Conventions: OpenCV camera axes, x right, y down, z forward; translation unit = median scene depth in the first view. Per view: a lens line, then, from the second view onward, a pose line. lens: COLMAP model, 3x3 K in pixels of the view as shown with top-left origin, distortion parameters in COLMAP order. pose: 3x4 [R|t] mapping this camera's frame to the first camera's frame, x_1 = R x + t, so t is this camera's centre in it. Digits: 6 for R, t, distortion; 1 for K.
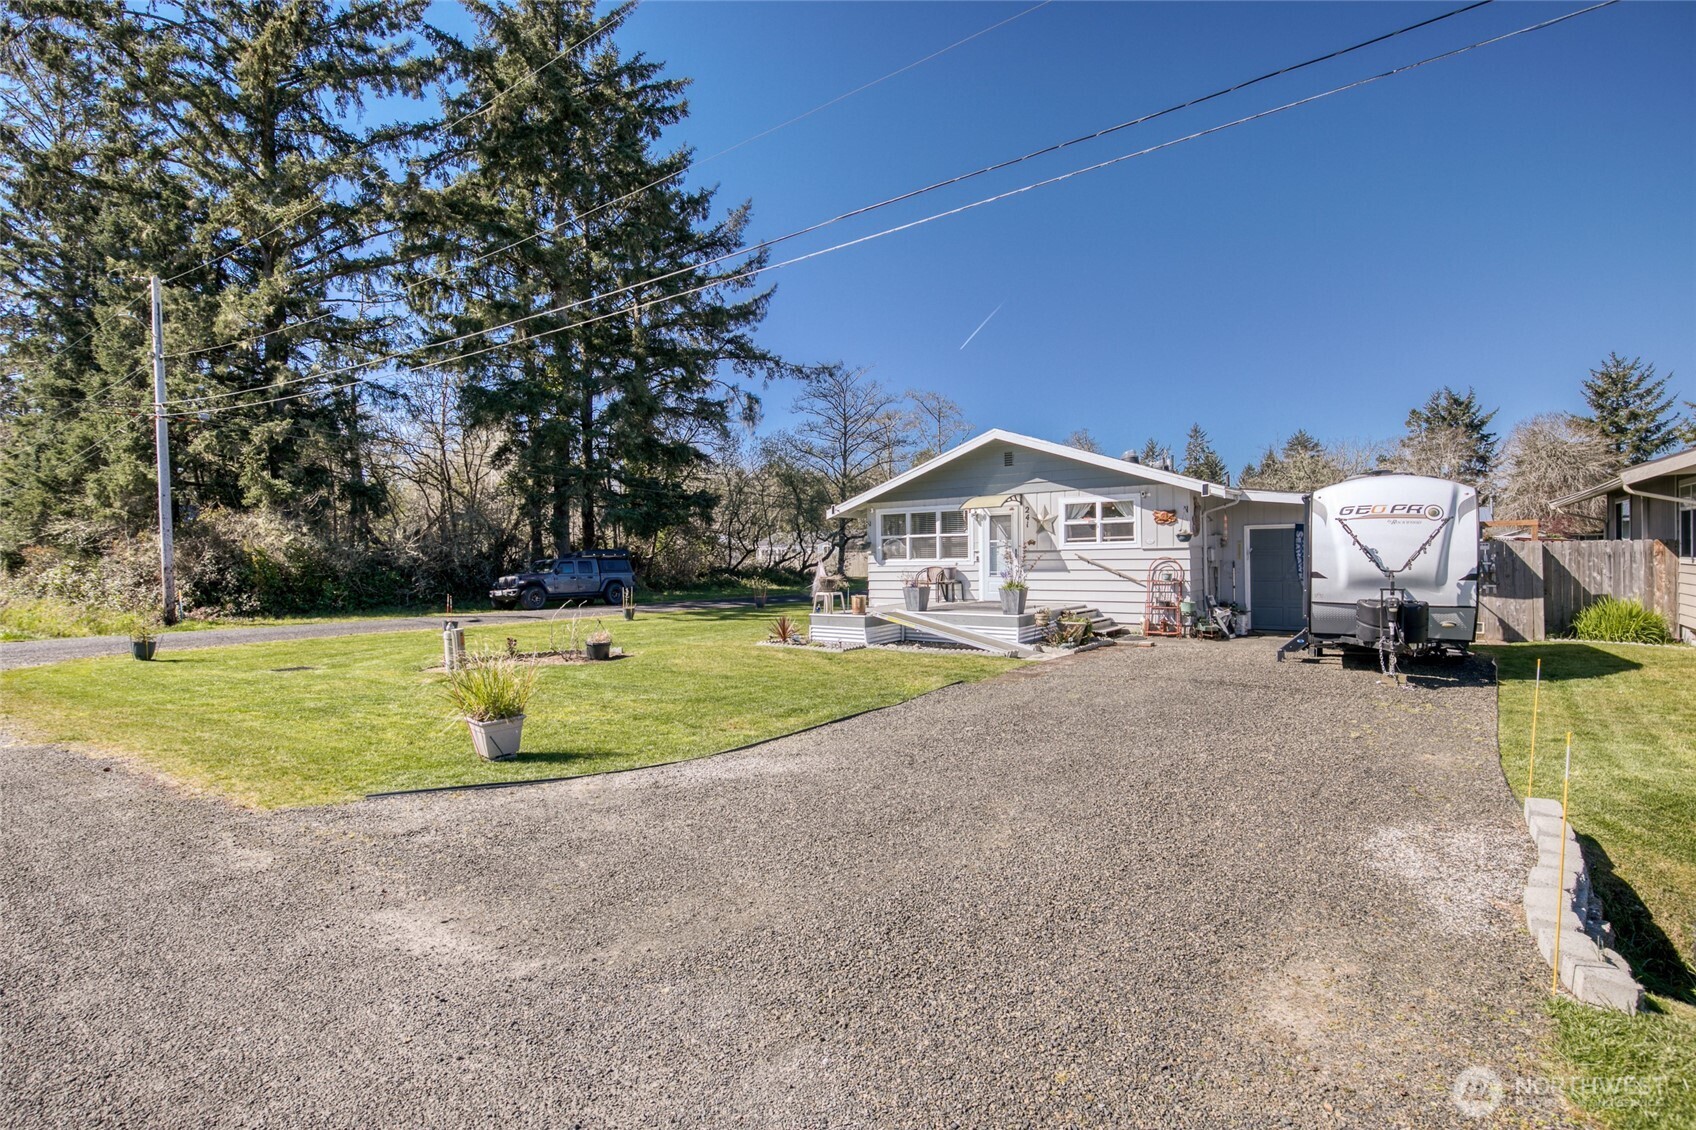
lens RADIAL K [[829.7, 0, 848.0], [0, 829.7, 565.0], [0, 0, 1]] dist [-0.028254, 0.000426]
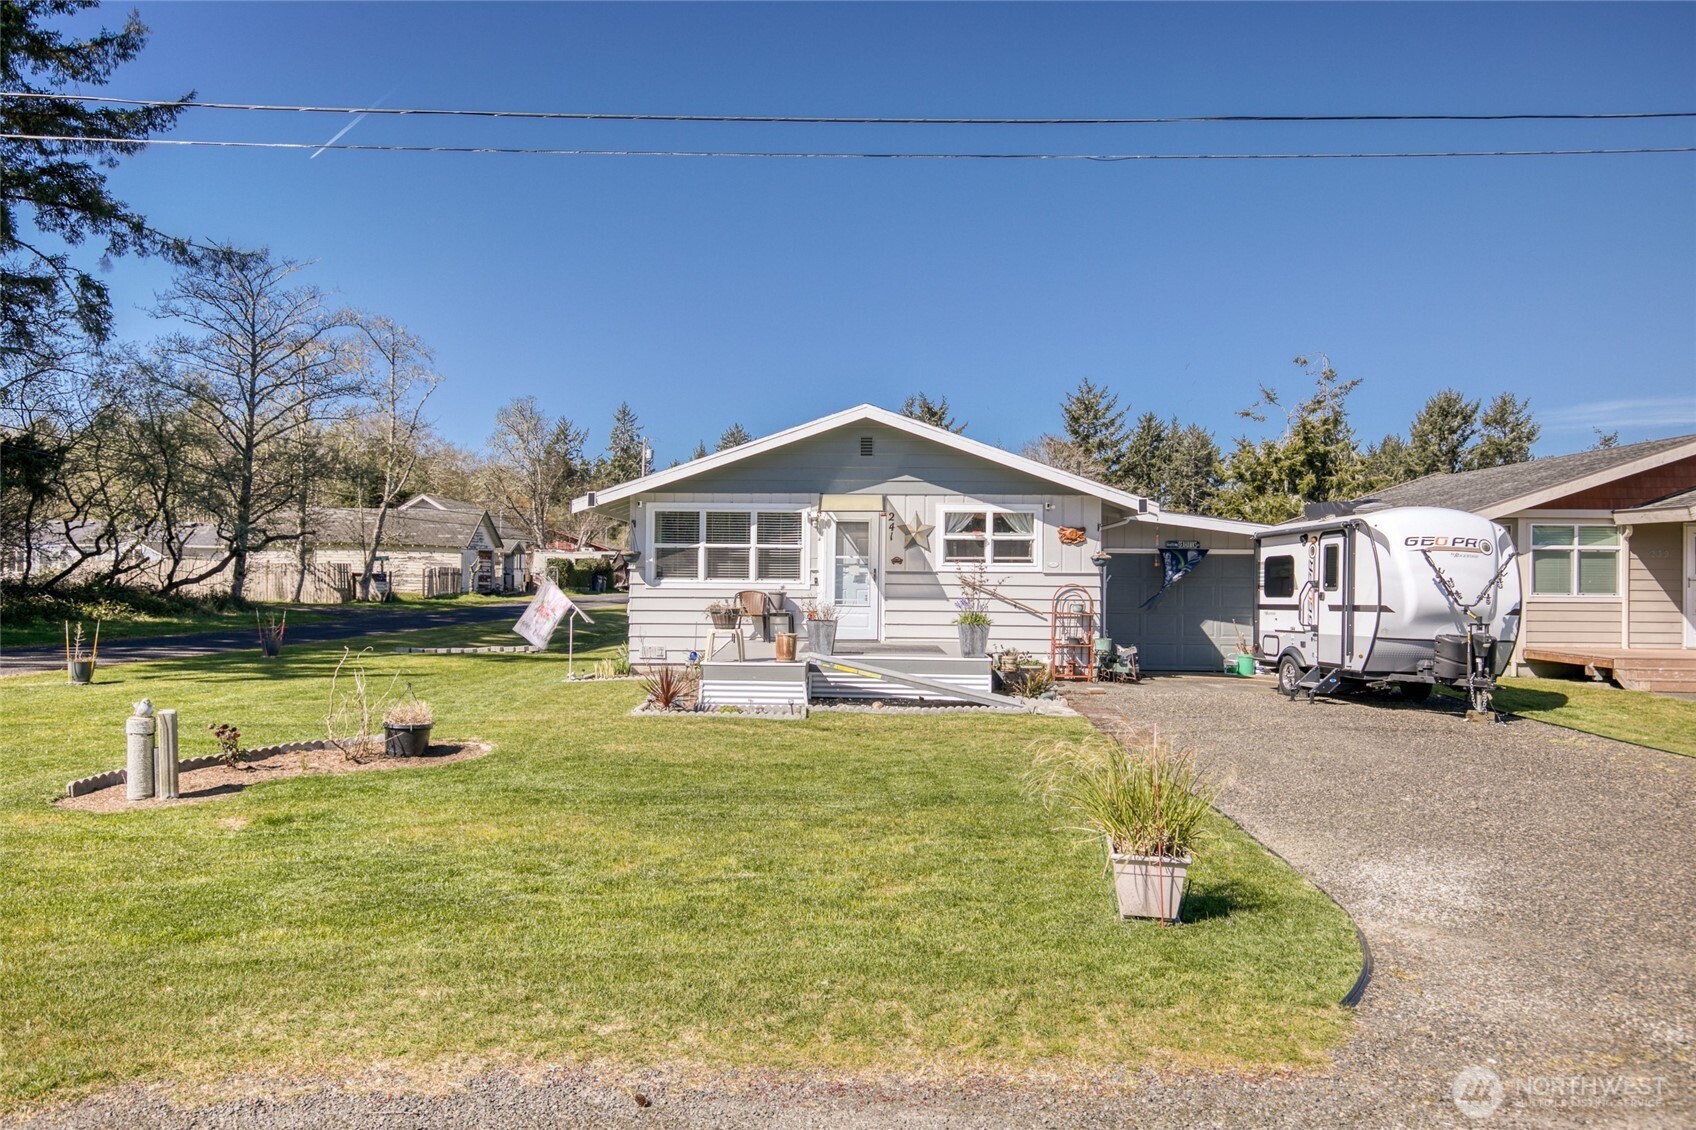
lens RADIAL K [[1156.3, 0, 848.0], [0, 1156.3, 565.0], [0, 0, 1]] dist [-0.000881, 0.000715]
pose [[0.806080, 0.027119, 0.591185, -0.417479], [-0.016105, 0.999585, -0.023895, 0.002199], [-0.591588, 0.009740, 0.806182, 0.179385]]
